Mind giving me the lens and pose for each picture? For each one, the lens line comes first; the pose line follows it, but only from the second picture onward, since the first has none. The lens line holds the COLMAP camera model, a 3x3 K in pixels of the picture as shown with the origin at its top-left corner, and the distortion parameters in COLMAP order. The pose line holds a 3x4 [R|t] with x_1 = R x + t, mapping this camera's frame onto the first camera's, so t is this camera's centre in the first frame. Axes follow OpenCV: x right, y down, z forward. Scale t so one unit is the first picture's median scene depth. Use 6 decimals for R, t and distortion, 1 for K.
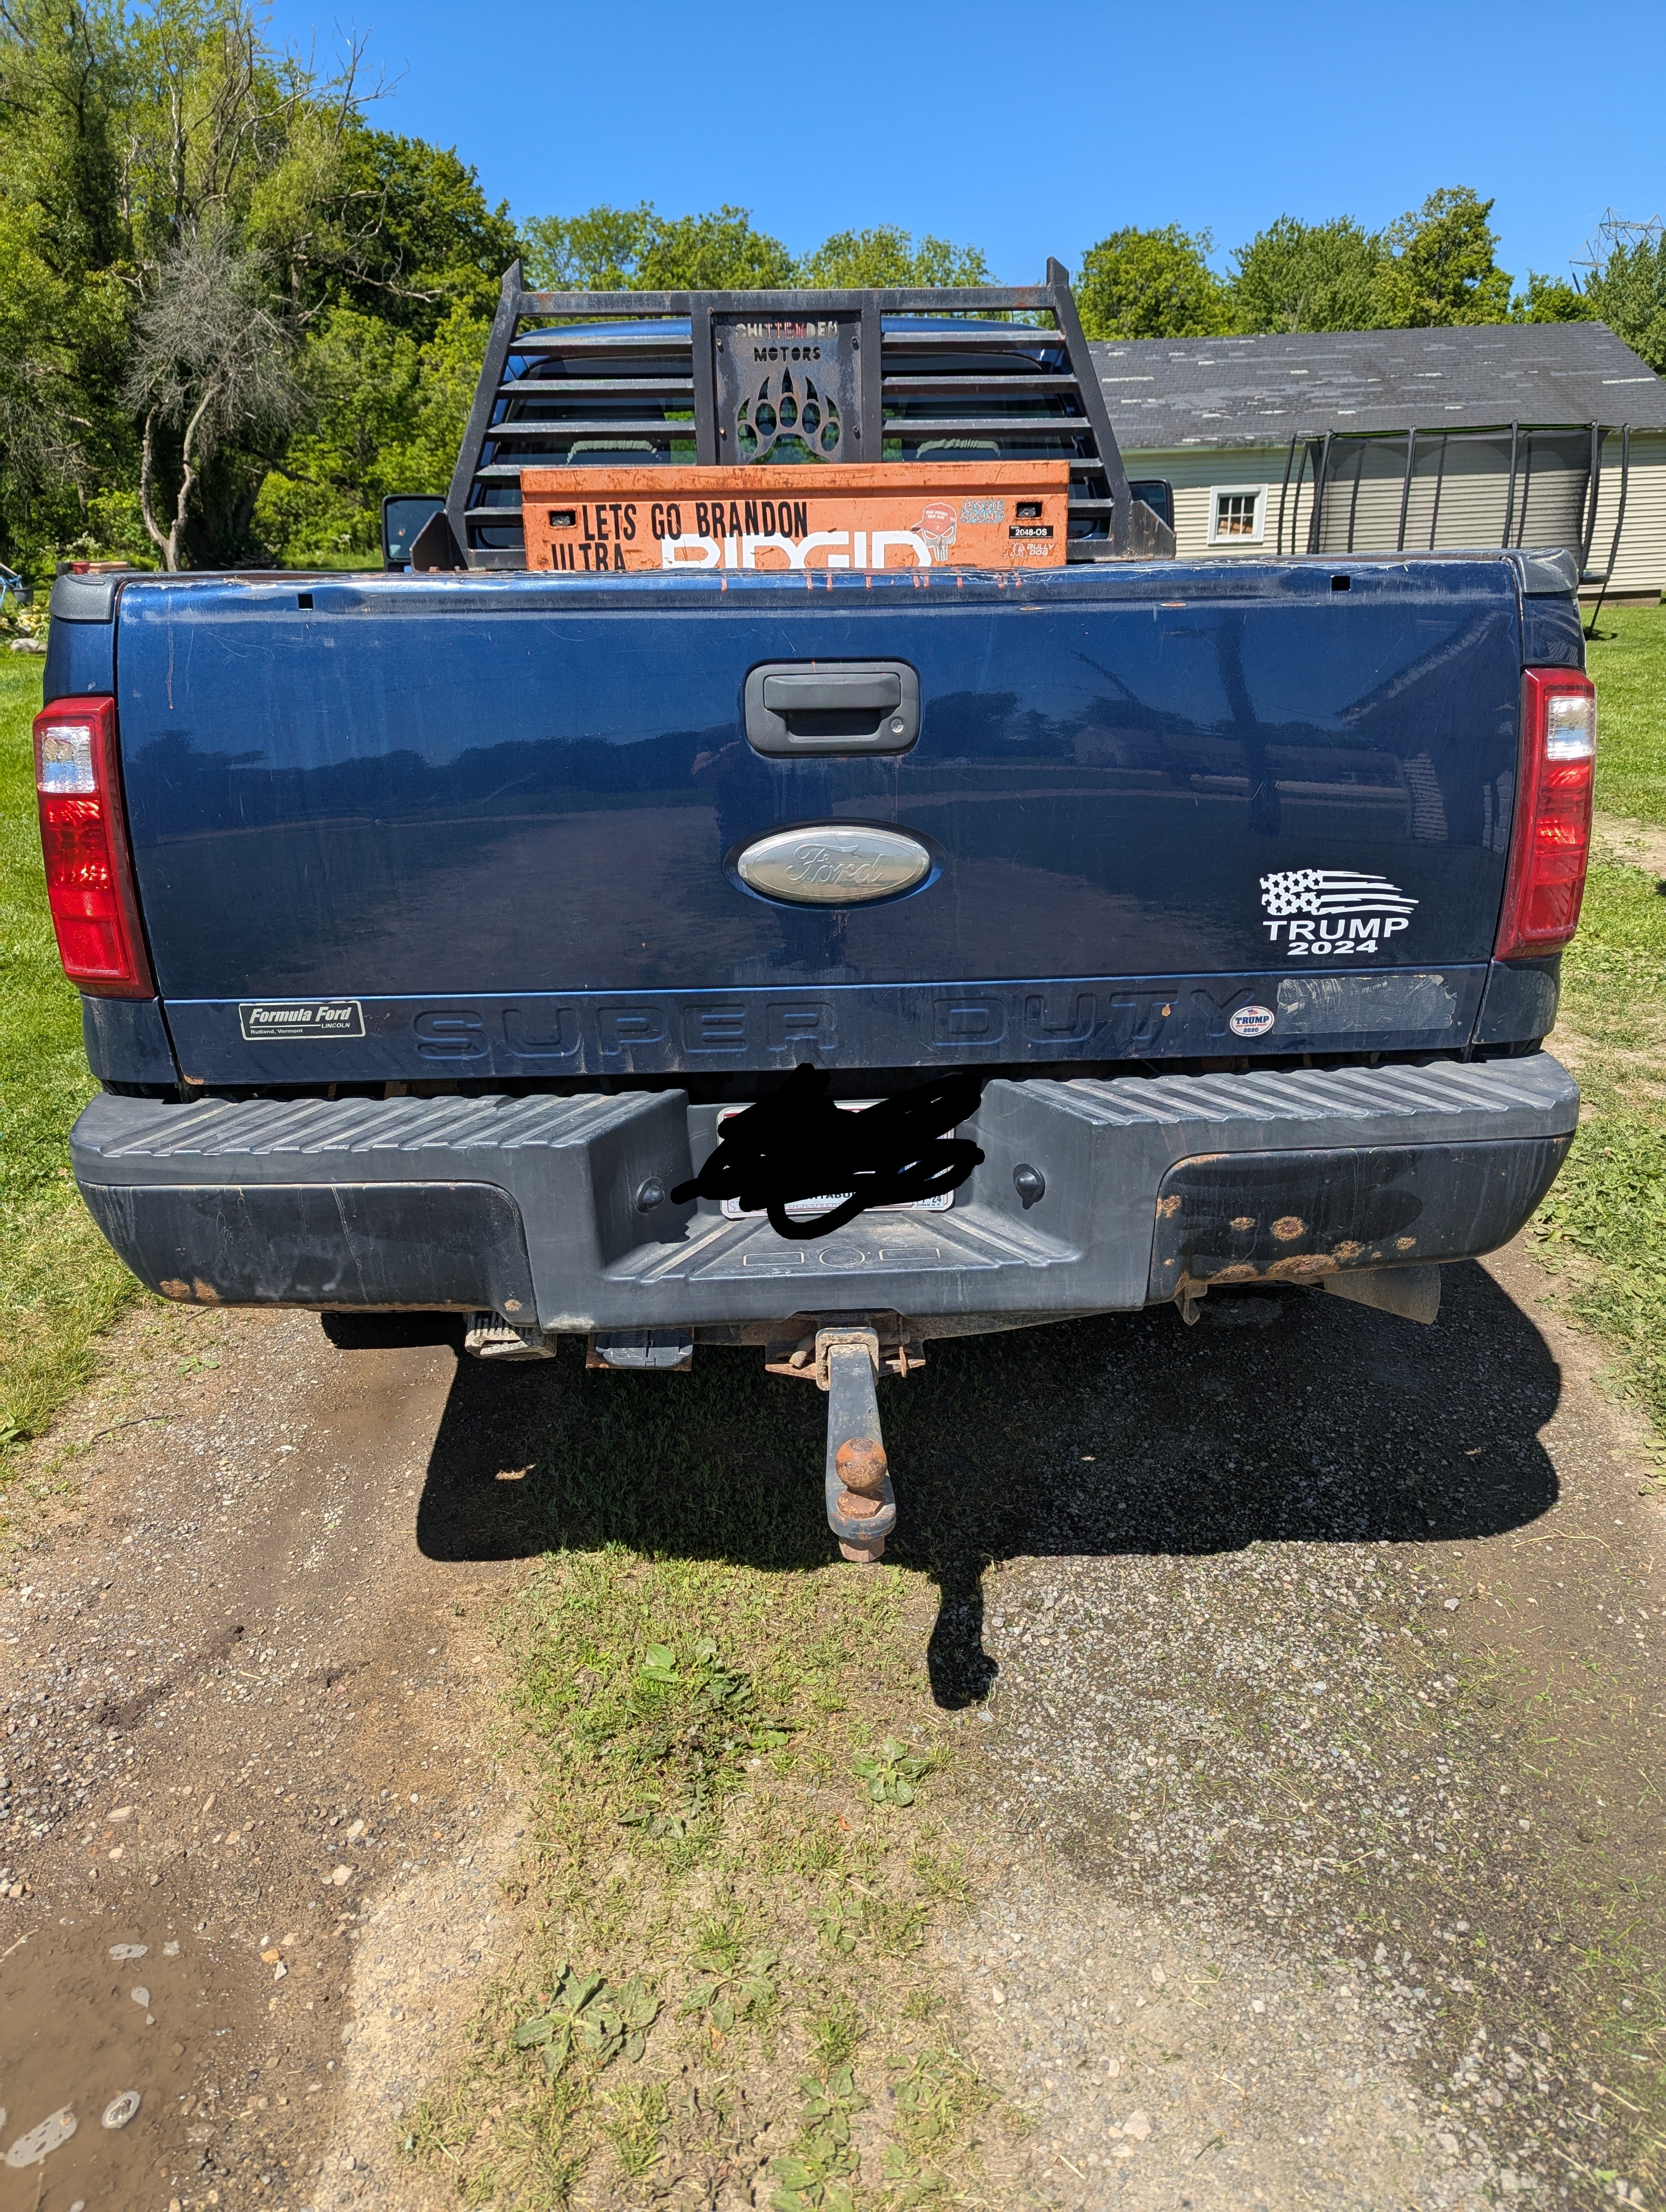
lens RADIAL K [[1527.8, 0, 843.3], [0, 1527.8, 1105.3], [0, 0, 1]] dist [0.016467, -0.011766]
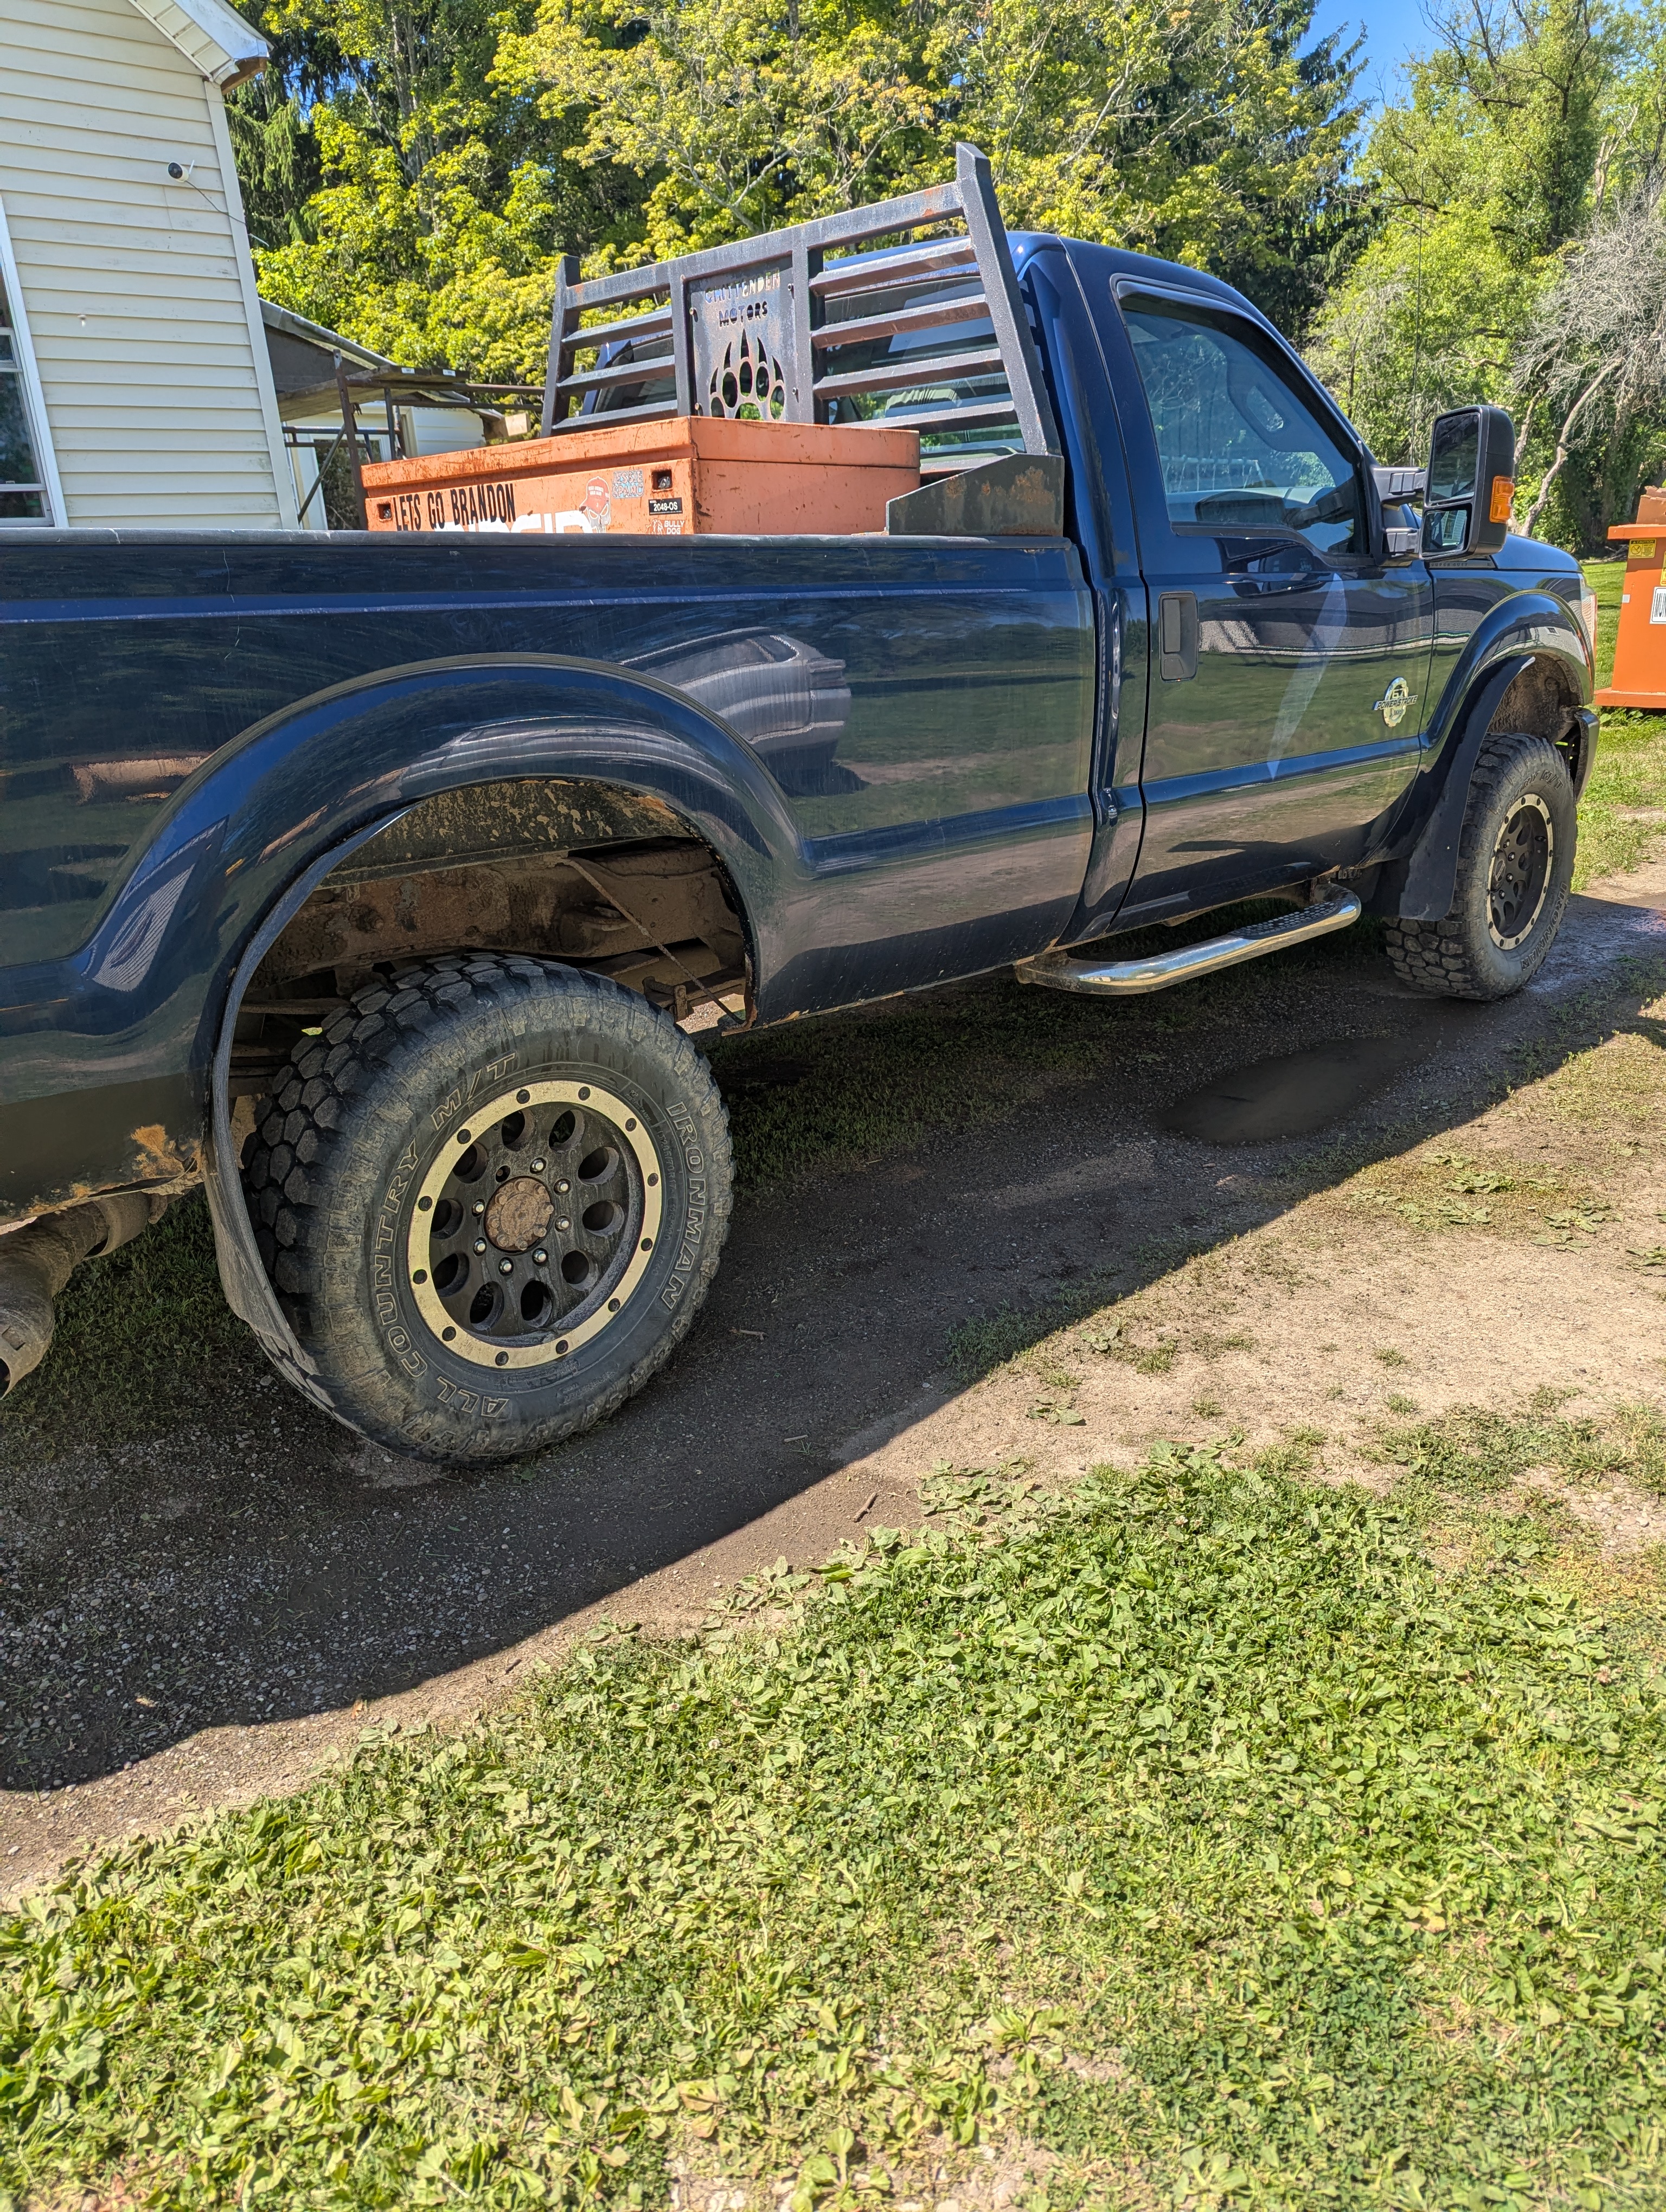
lens RADIAL K [[1527.8, 0, 830.2], [0, 1527.8, 1099.5], [0, 0, 1]] dist [0.016467, -0.011766]
pose [[0.661004, 0.236338, -0.712192, 0.748611], [-0.232769, 0.966868, 0.104812, -0.150632], [0.713367, 0.096495, 0.694116, 0.455878]]
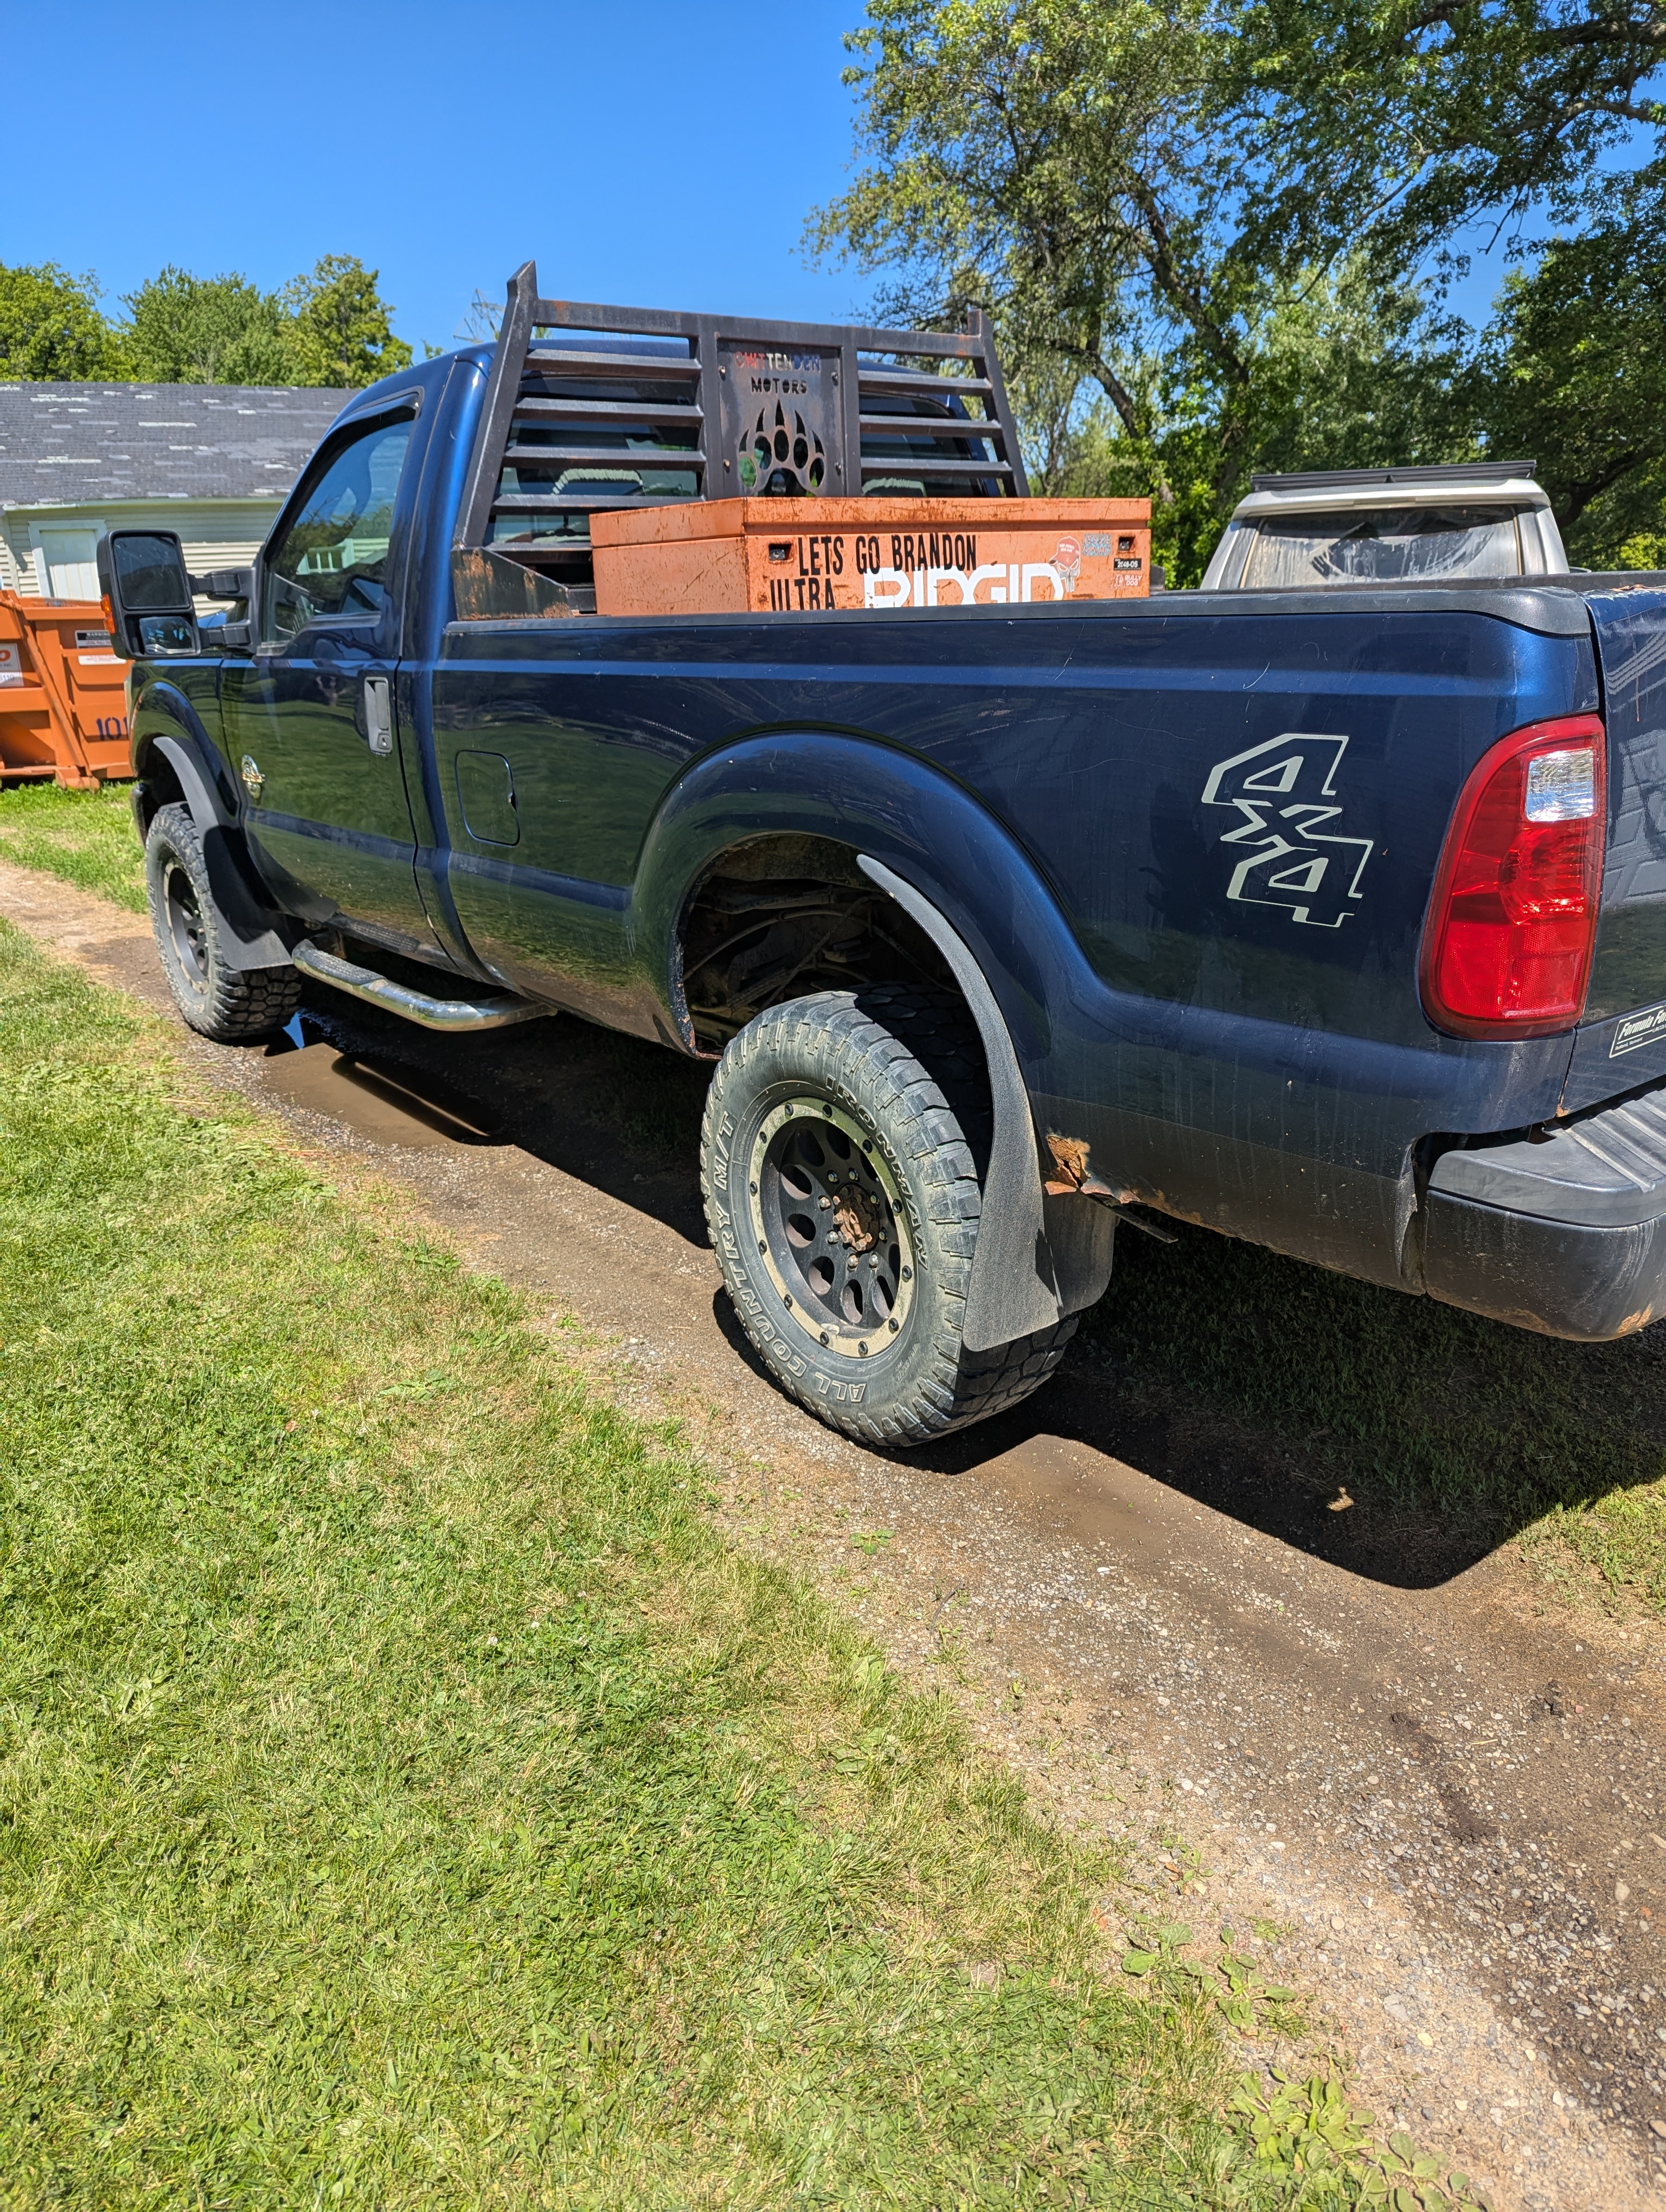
lens RADIAL K [[1527.8, 0, 831.0], [0, 1527.8, 1118.8], [0, 0, 1]] dist [0.016467, -0.011766]
pose [[0.815626, -0.201254, 0.542449, -0.627304], [0.214112, 0.975983, 0.040161, -0.071210], [-0.537504, 0.083389, 0.839128, 0.210444]]
